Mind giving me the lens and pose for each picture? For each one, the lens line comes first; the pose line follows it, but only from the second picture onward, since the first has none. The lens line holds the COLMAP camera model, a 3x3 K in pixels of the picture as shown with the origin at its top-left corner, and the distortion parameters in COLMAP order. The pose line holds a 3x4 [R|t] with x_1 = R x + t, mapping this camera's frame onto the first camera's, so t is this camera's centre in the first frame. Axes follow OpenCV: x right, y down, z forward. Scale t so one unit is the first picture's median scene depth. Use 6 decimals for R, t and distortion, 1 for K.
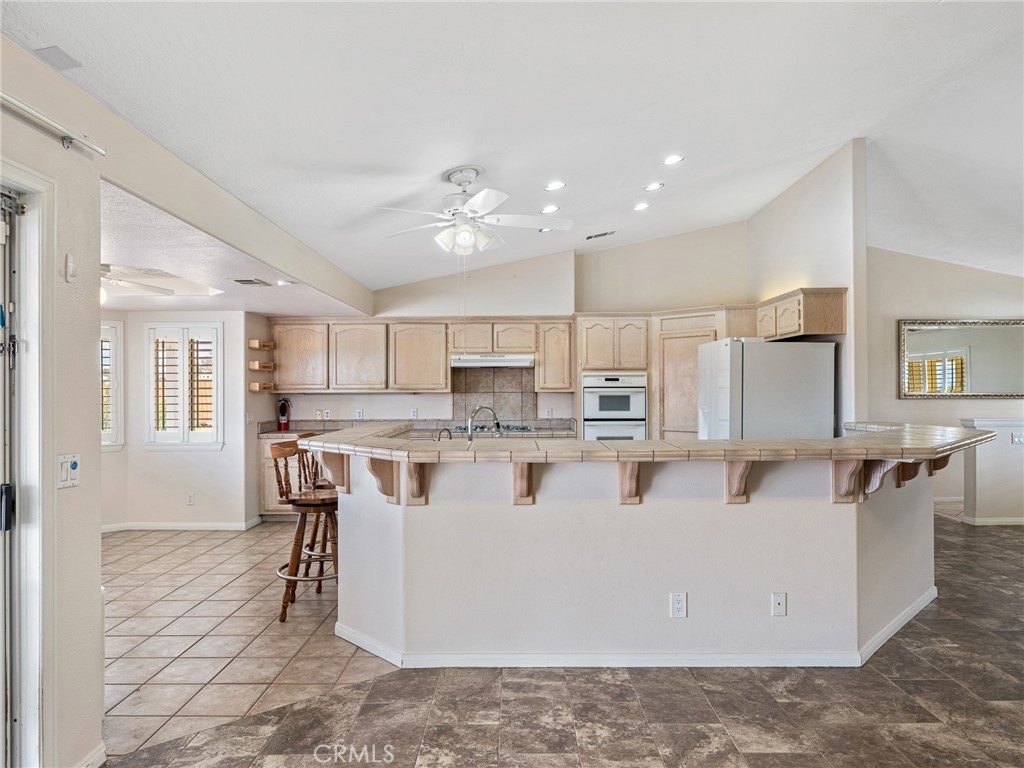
lens RADIAL K [[662.2, 0, 512.0], [0, 662.2, 384.0], [0, 0, 1]] dist [-0.001045, -0.000741]
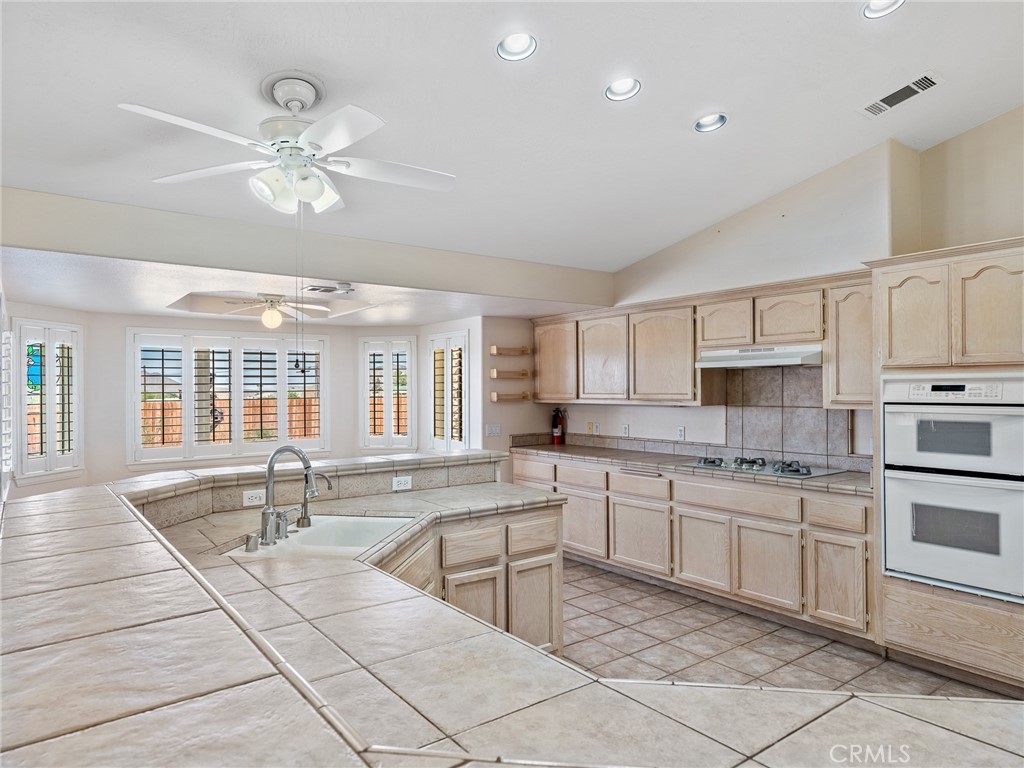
lens RADIAL K [[637.0, 0, 512.0], [0, 637.0, 384.0], [0, 0, 1]] dist [-0.004450, -0.002264]
pose [[0.616790, -0.006494, -0.787101, 0.302995], [0.012774, 0.999917, 0.001760, -0.013731], [0.787024, -0.011140, 0.616822, 0.444931]]
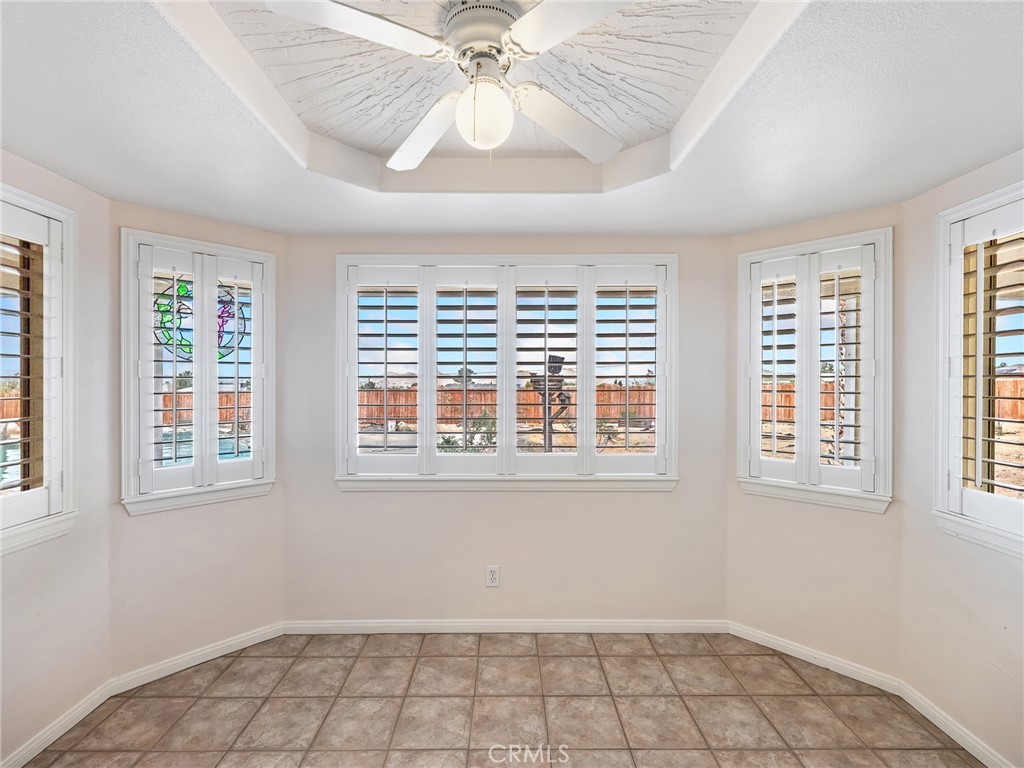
lens RADIAL K [[463.5, 0, 512.0], [0, 463.5, 384.0], [0, 0, 1]] dist [-0.000124, 0.000501]
pose [[0.027869, 0.010431, -0.999557, -0.258694], [0.007734, 0.999913, 0.010650, 0.006161], [0.999582, -0.008027, 0.027786, 0.679633]]
